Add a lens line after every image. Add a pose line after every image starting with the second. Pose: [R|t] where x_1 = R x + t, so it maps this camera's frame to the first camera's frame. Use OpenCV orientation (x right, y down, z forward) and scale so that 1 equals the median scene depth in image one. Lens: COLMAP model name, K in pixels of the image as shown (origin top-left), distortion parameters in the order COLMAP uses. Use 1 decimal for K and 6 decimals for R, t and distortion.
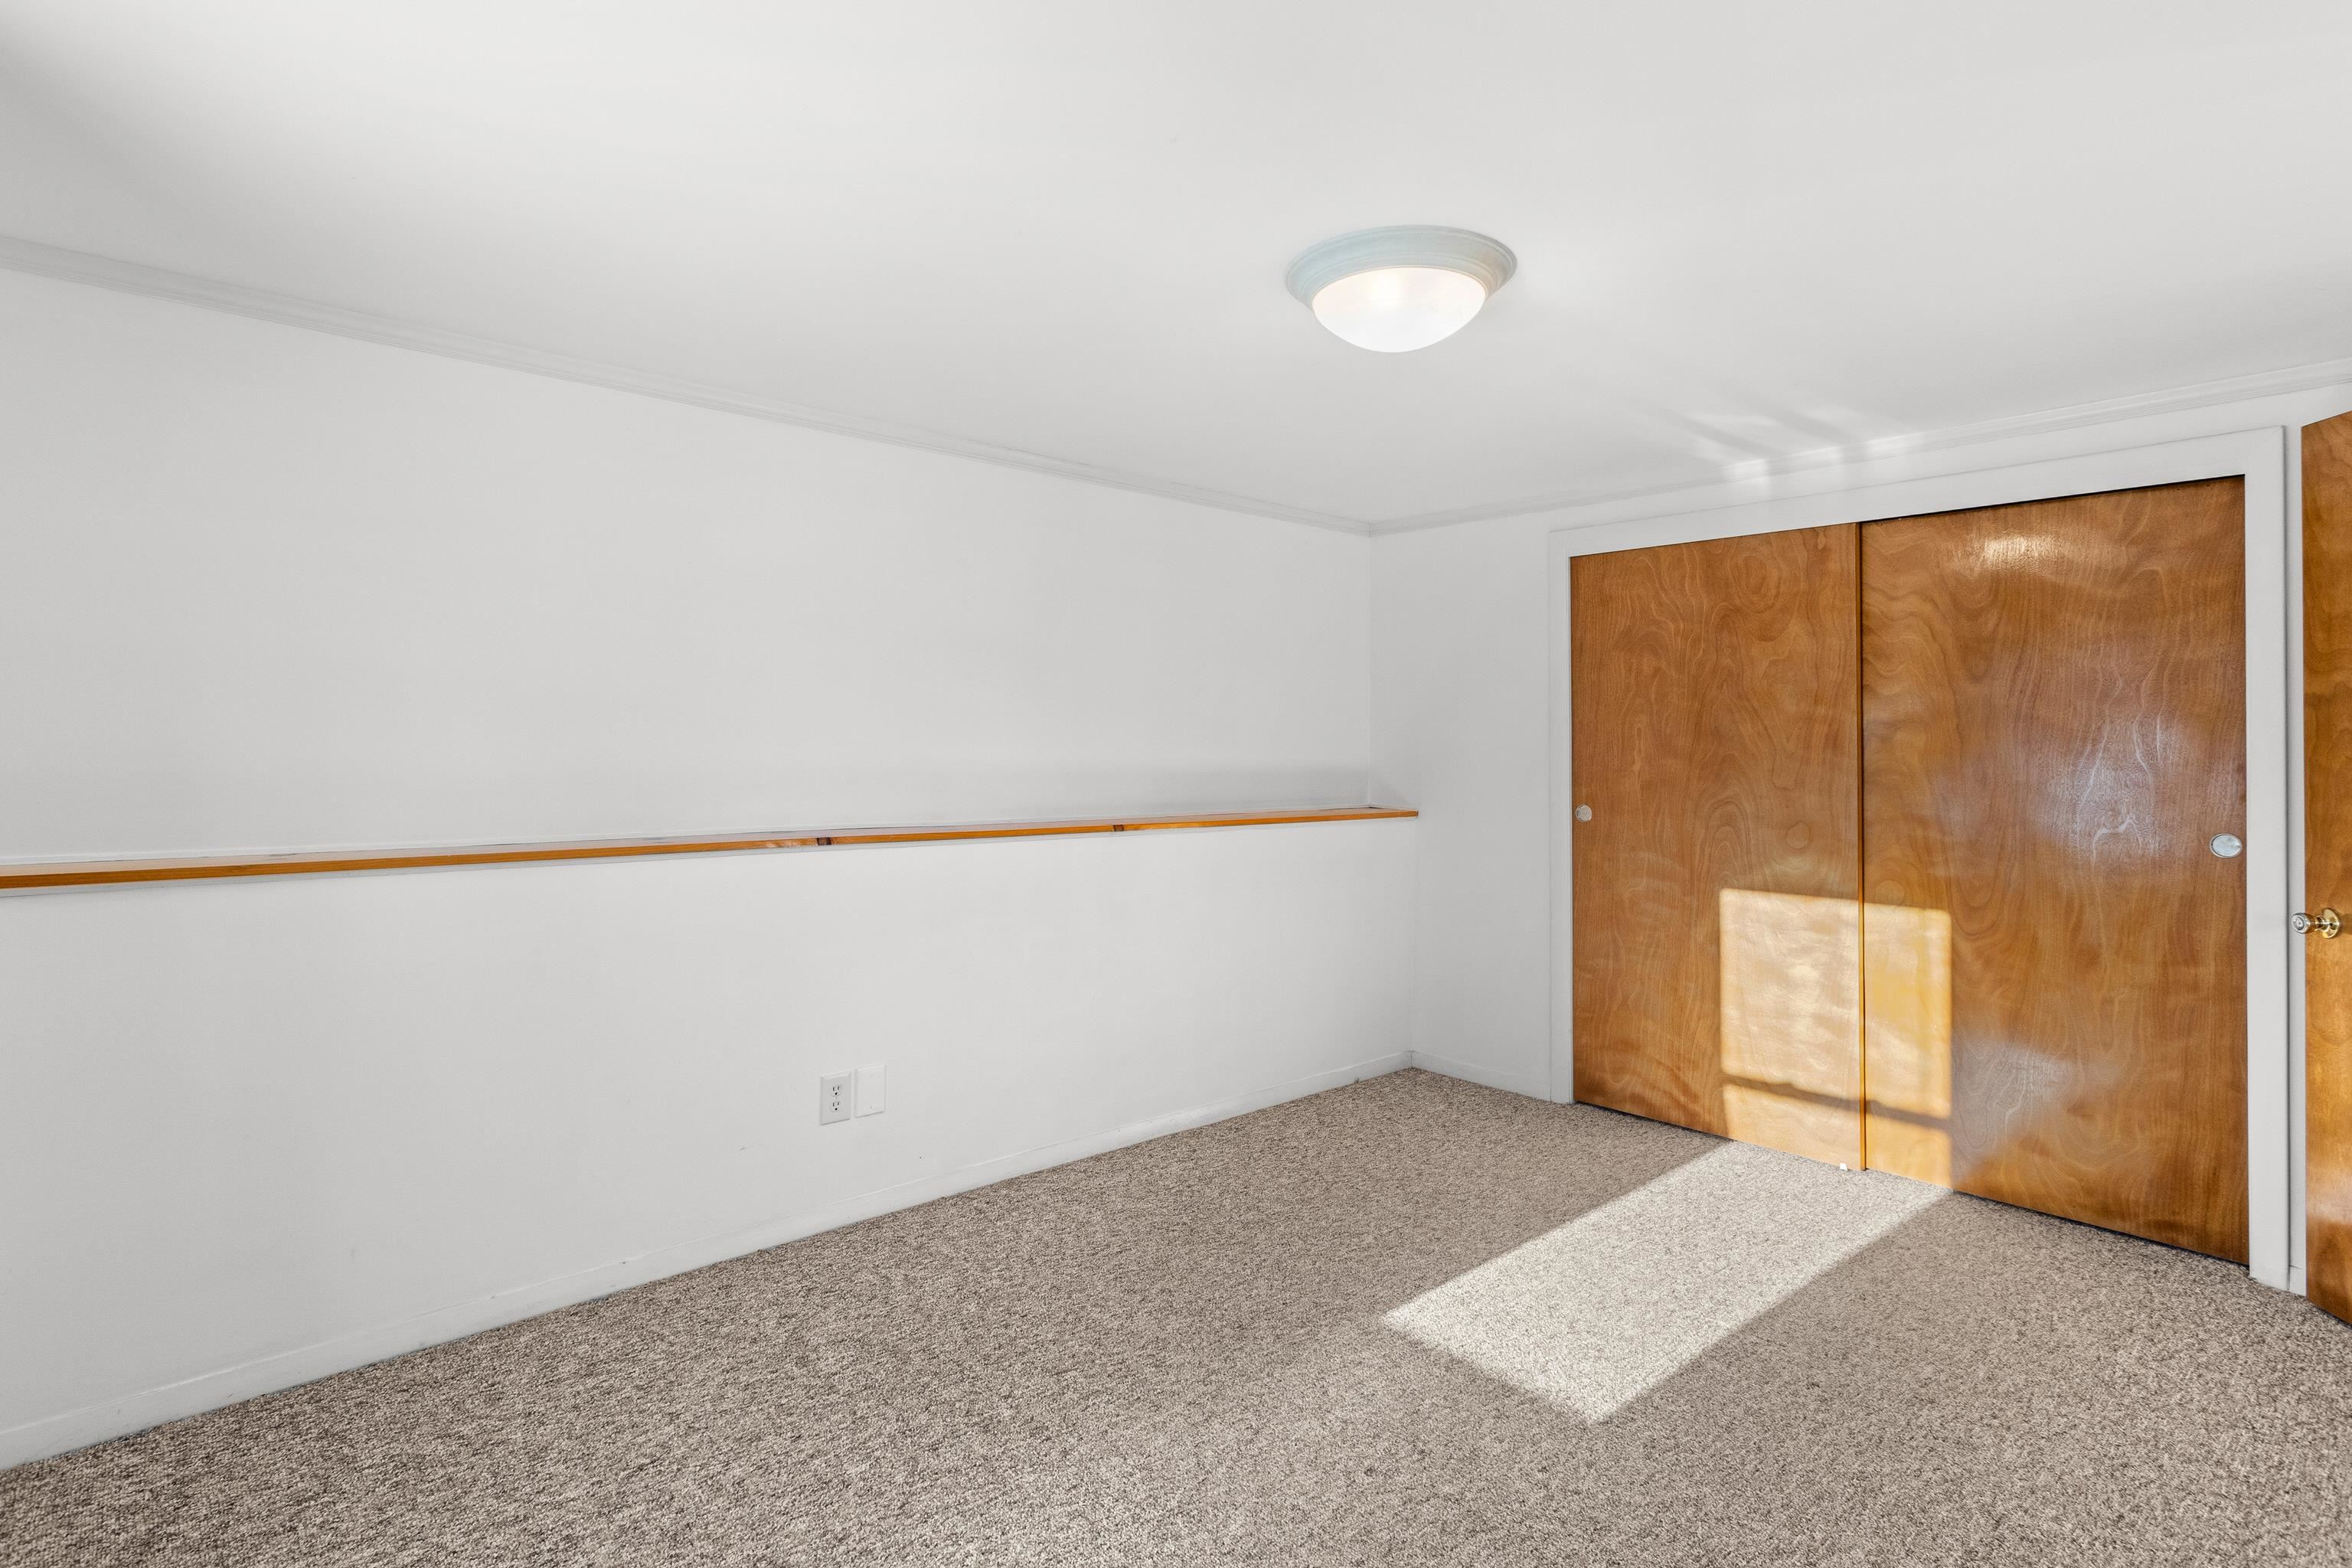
lens RADIAL K [[1171.0, 0, 1205.5], [0, 1171.0, 755.2], [0, 0, 1]] dist [0.006565, 0.000498]
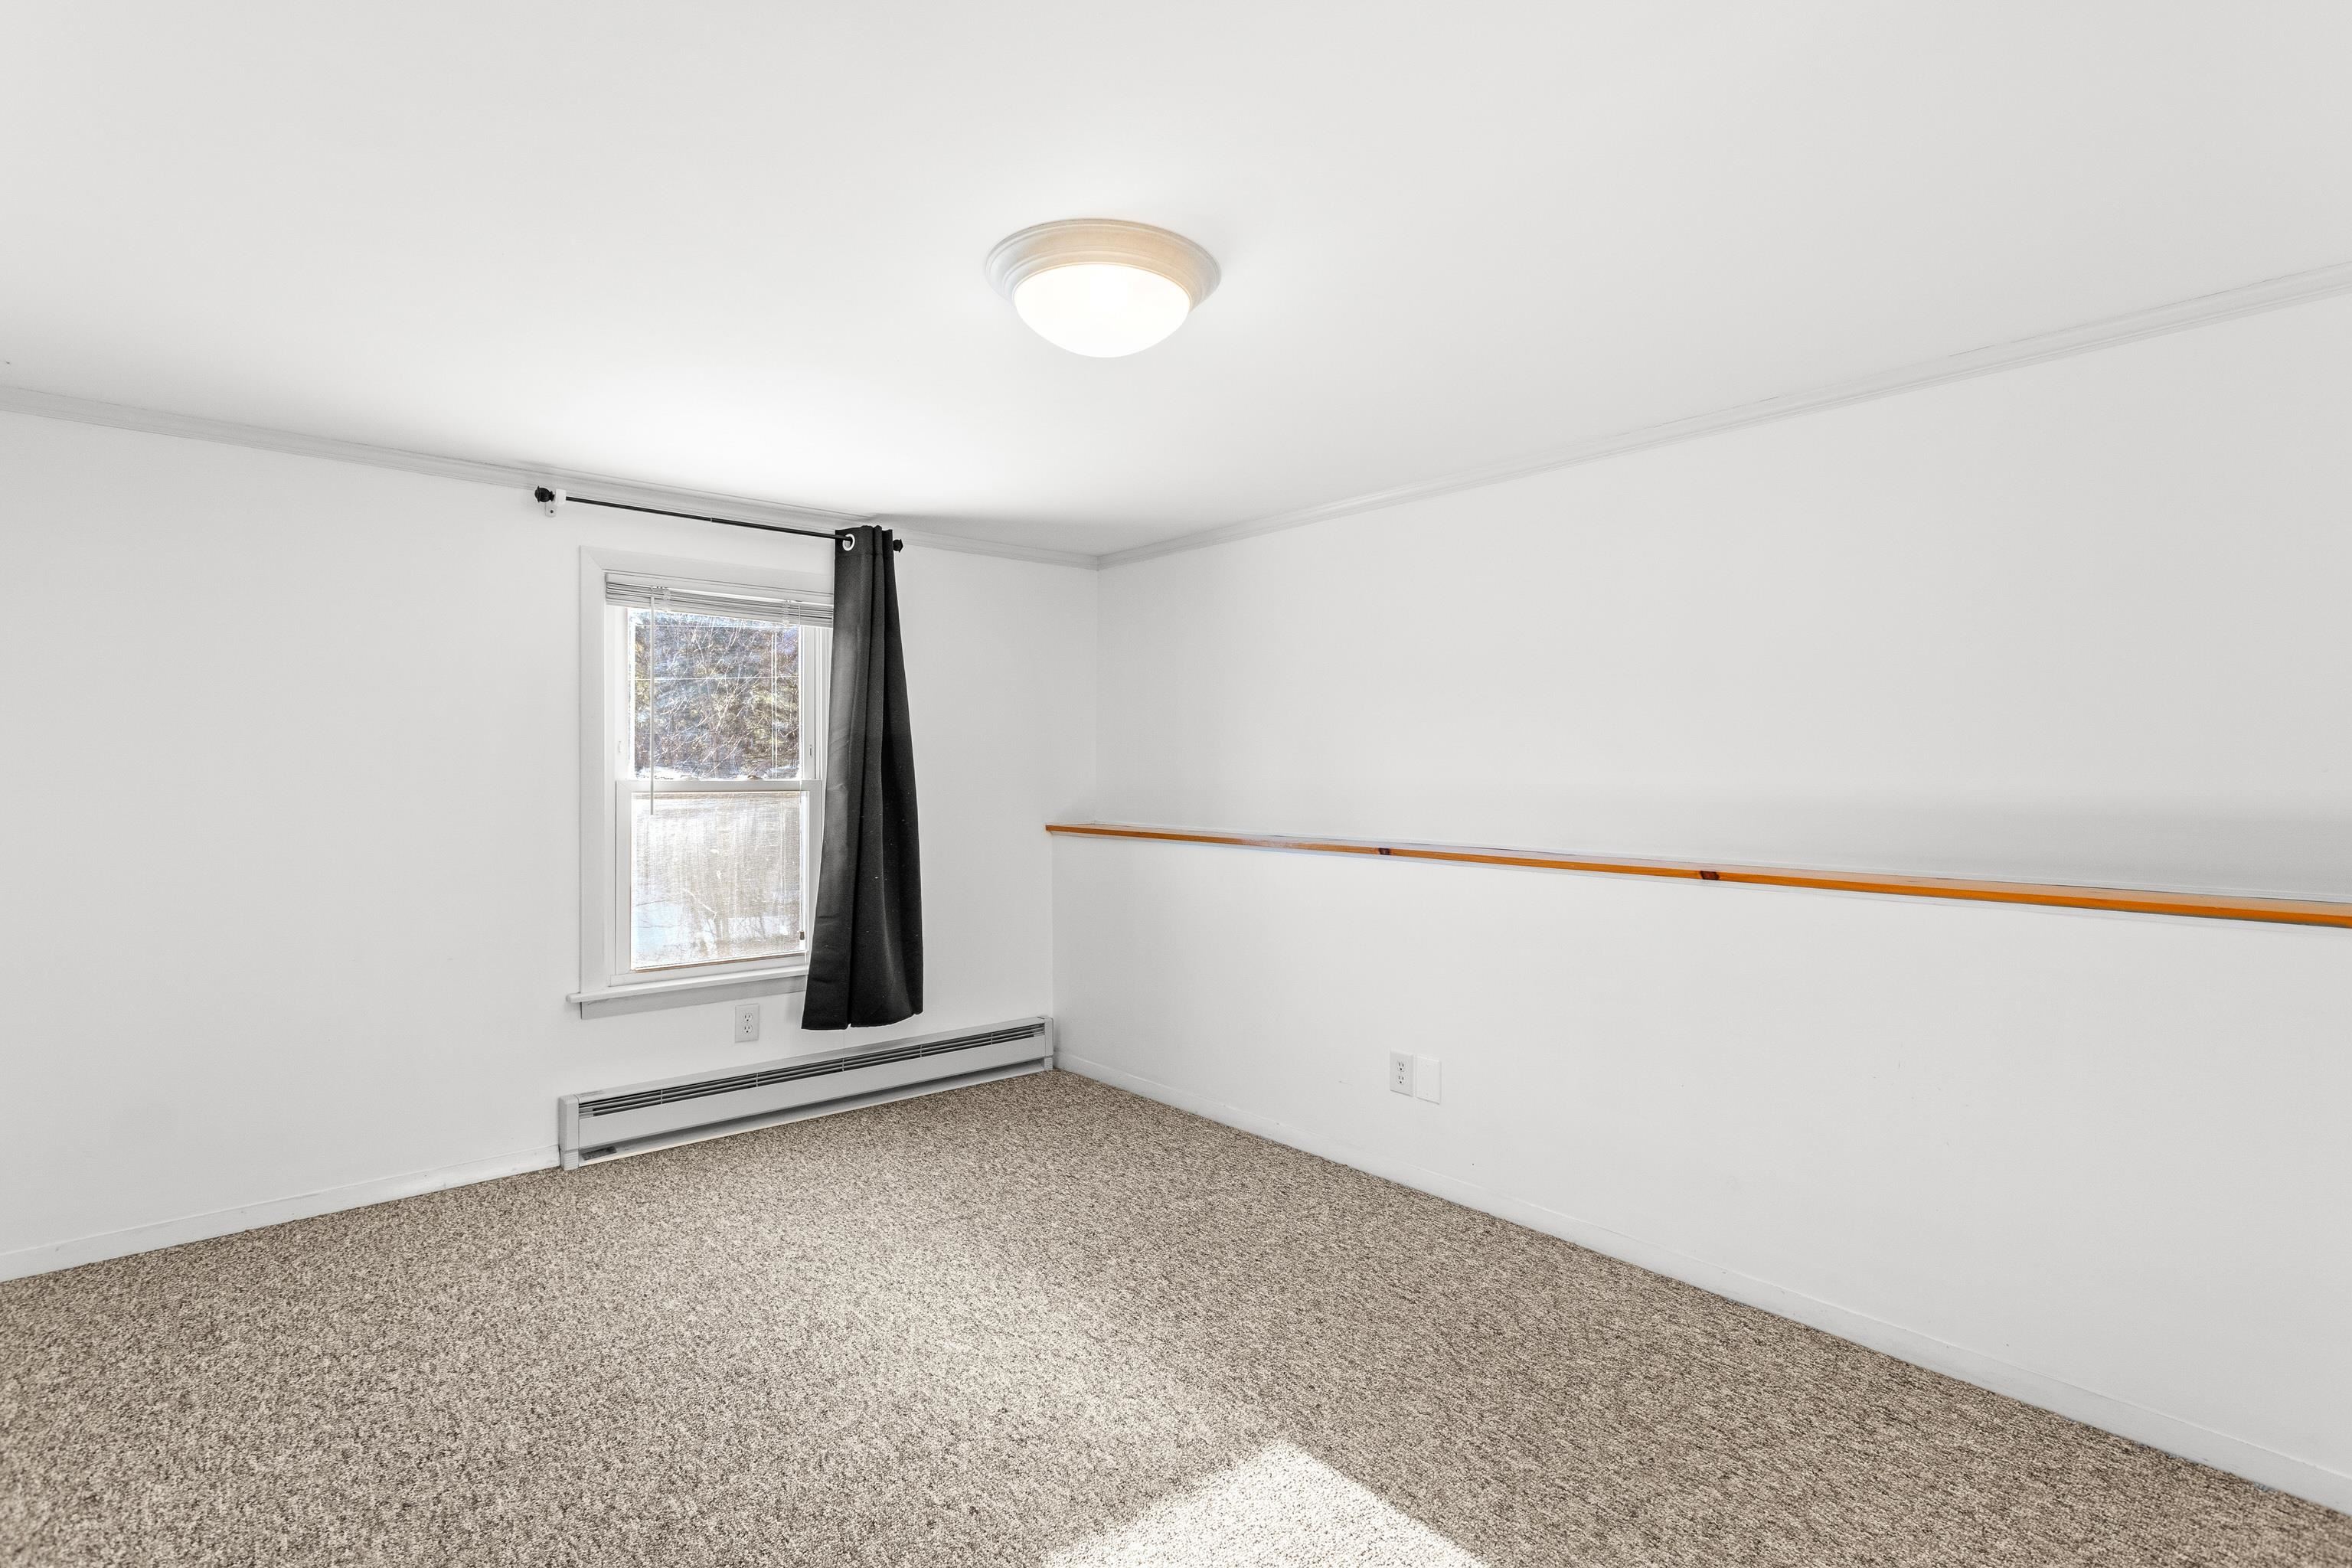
lens RADIAL K [[1133.6, 0, 1181.7], [0, 1133.6, 776.2], [0, 0, 1]] dist [-0.000257, 0.000693]
pose [[-0.030932, -0.009611, -0.999475, 0.916814], [-0.010067, 0.999906, -0.009304, 0.008875], [0.999471, 0.009773, -0.031026, 0.897188]]
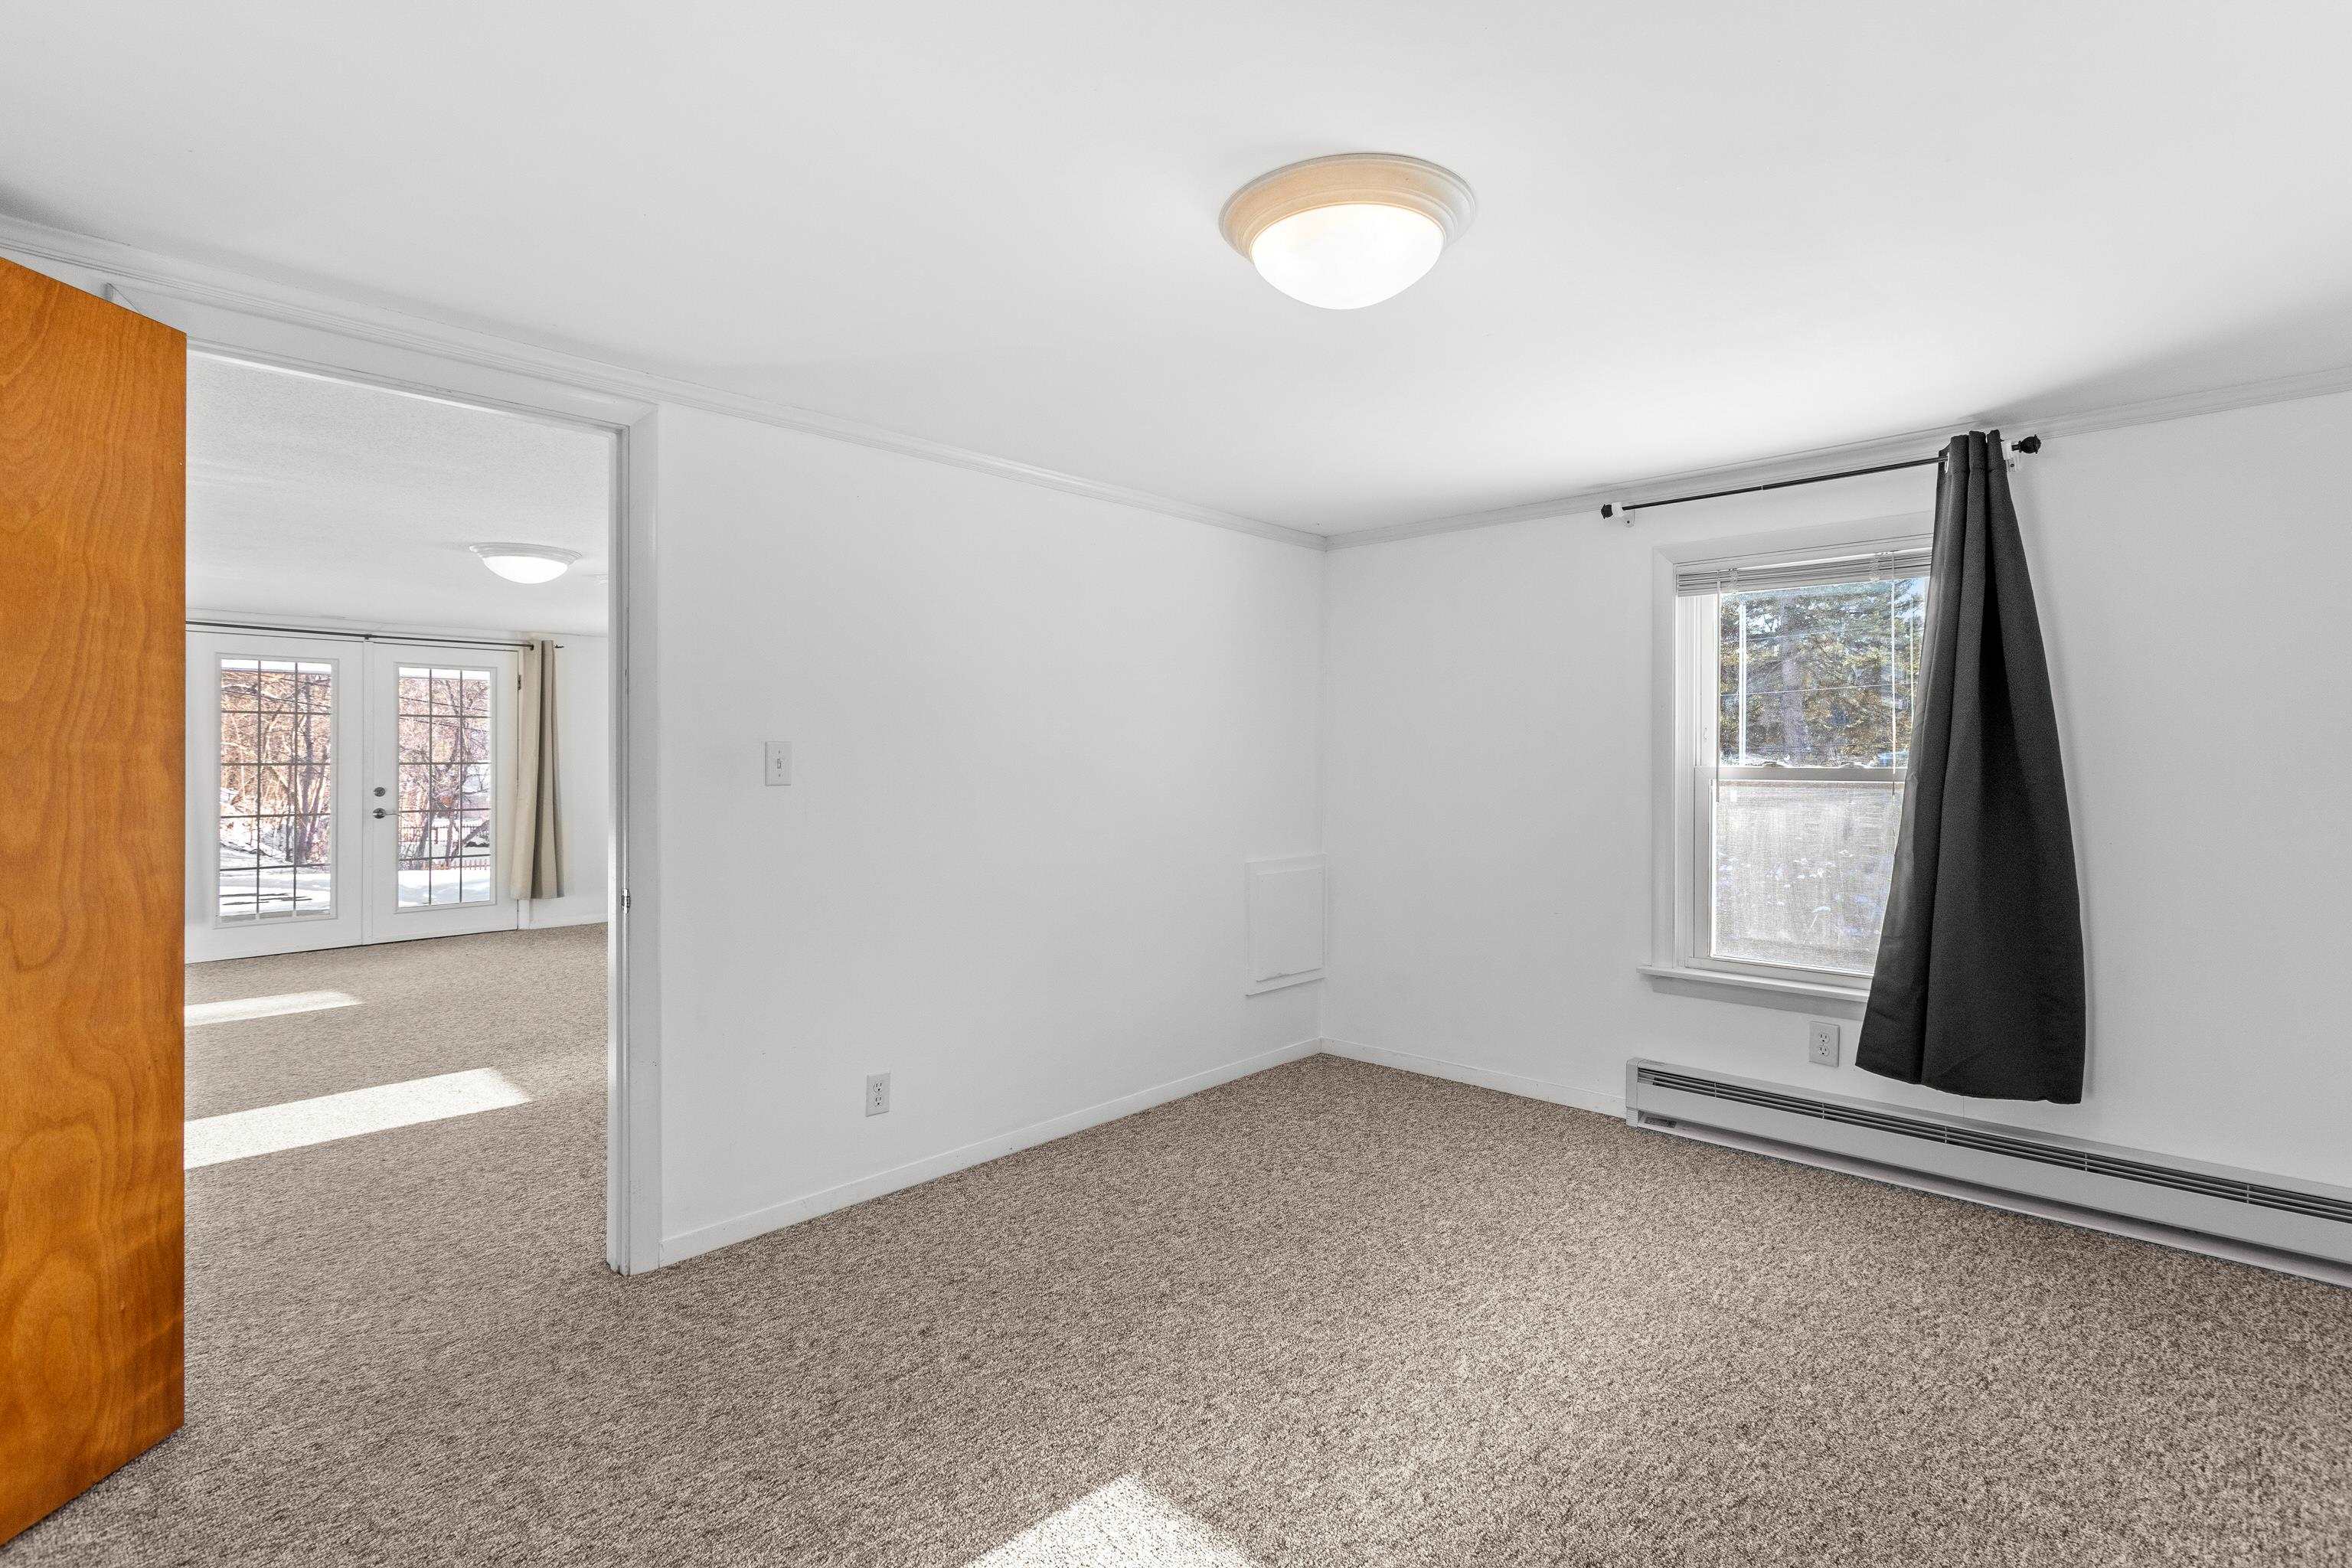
lens RADIAL K [[1133.6, 0, 1175.9], [0, 1133.6, 746.5], [0, 0, 1]] dist [-0.000257, 0.000693]
pose [[-0.998814, -0.010556, -0.047521, 0.278733], [-0.010481, 0.999943, -0.001823, -0.007364], [0.047537, -0.001323, -0.998869, 1.534291]]
